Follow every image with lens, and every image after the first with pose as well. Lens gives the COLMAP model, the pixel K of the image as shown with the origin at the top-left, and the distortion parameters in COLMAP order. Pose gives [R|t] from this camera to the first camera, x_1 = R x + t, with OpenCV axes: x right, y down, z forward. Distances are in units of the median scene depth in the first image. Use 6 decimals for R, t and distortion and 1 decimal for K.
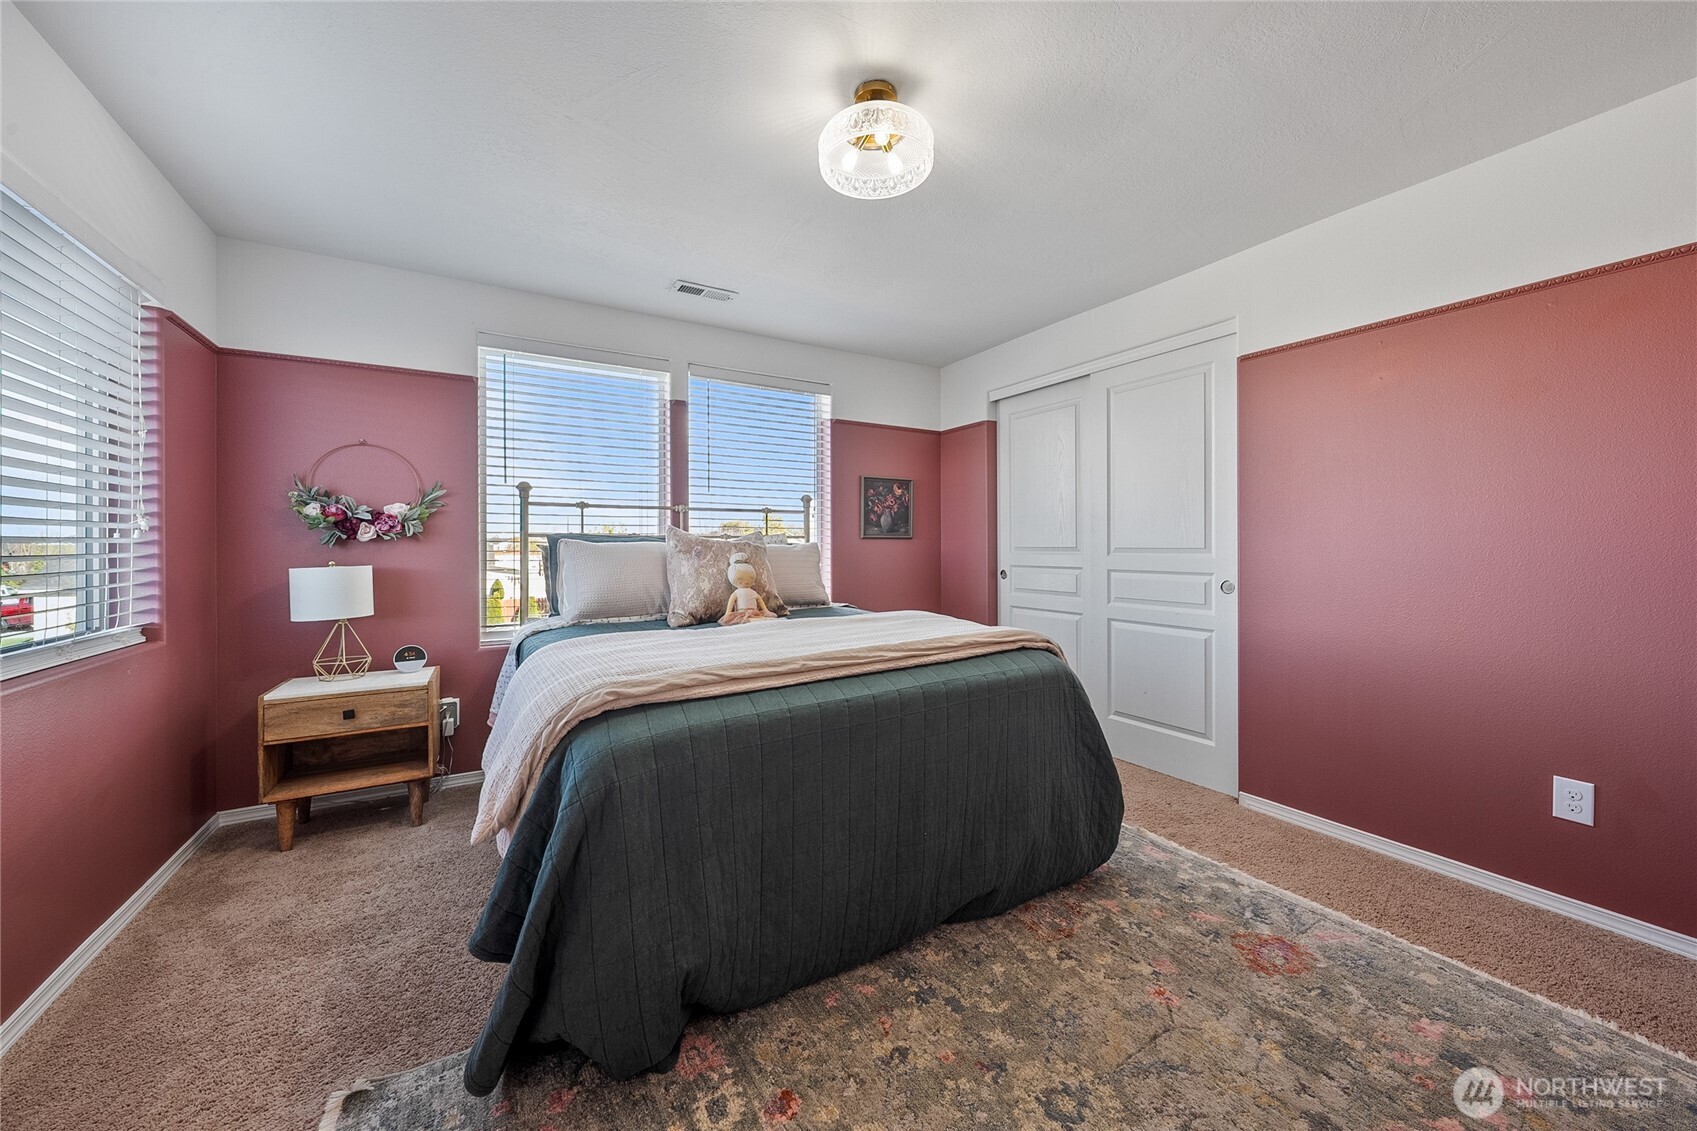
lens RADIAL K [[618.1, 0, 854.2], [0, 618.1, 548.9], [0, 0, 1]] dist [-0.000783, 0.000050]
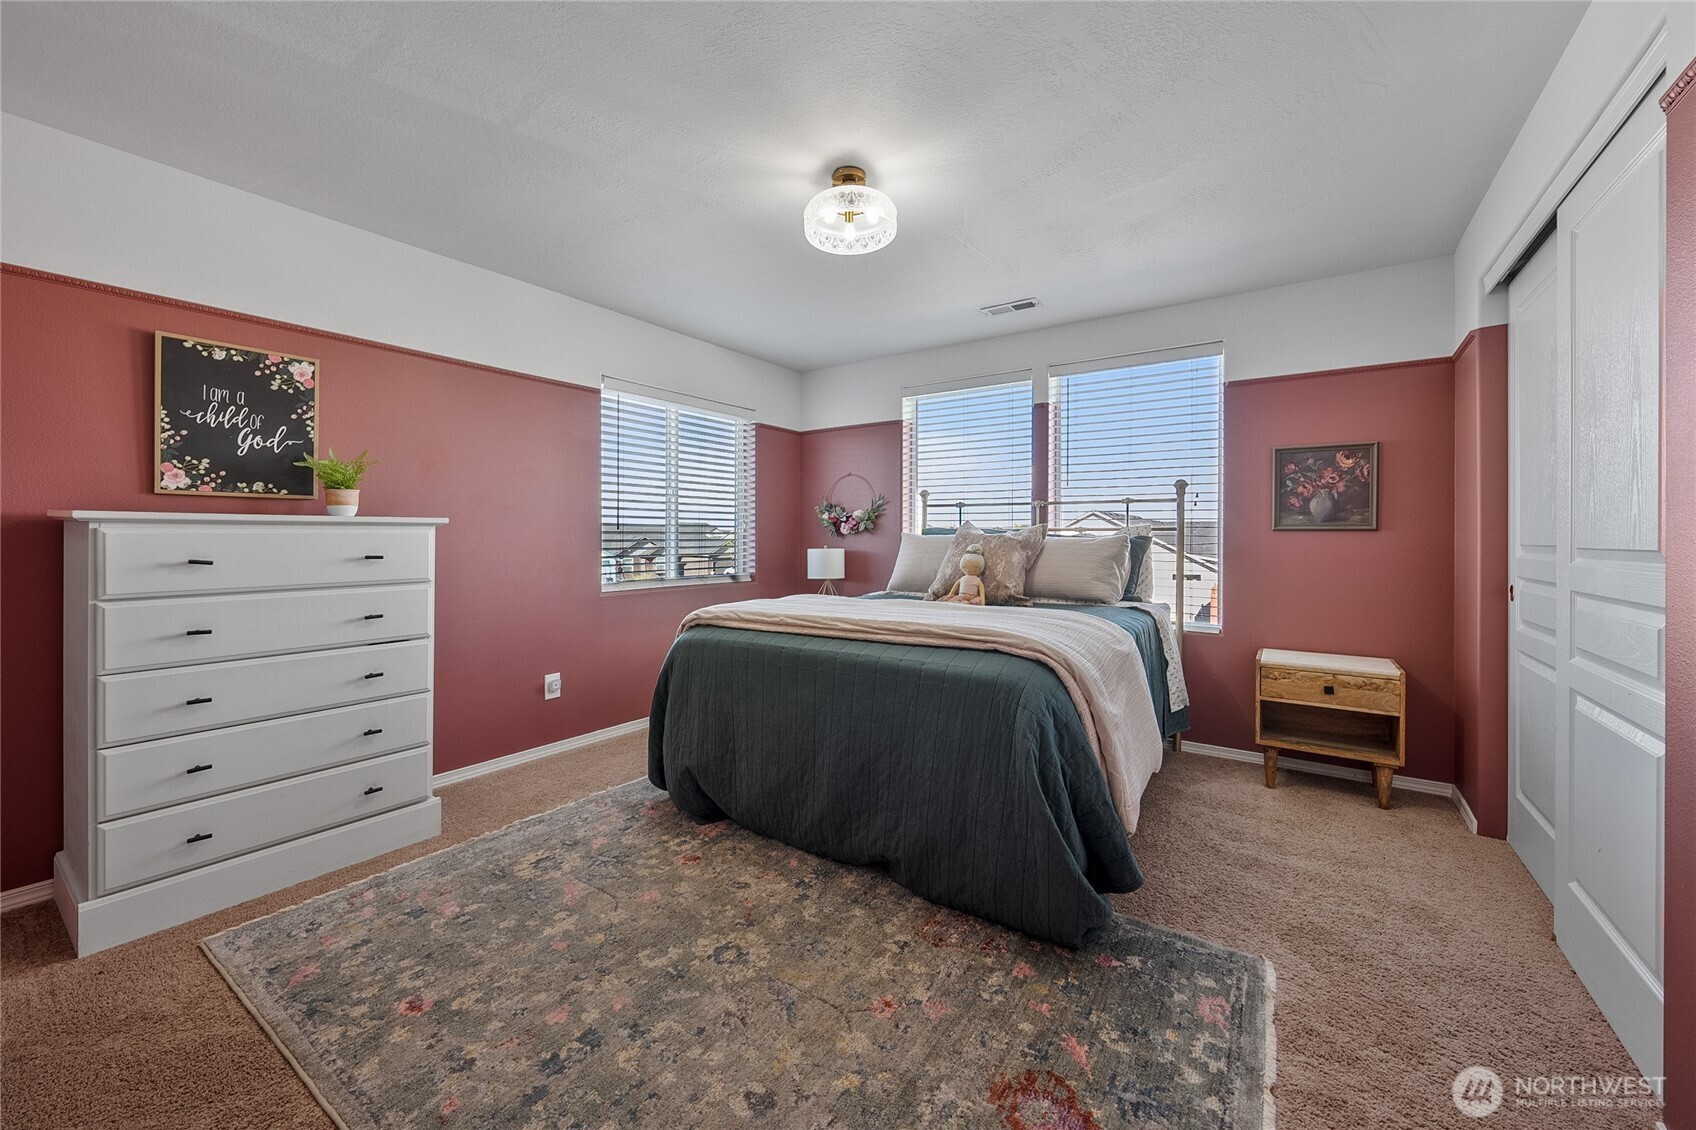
lens RADIAL K [[648.0, 0, 848.9], [0, 648.0, 548.7], [0, 0, 1]] dist [-0.002067, -0.000053]
pose [[0.409099, 0.021926, -0.912227, 0.779789], [-0.012134, 0.999754, 0.018588, -0.004348], [0.912409, 0.003465, 0.409264, 0.300826]]
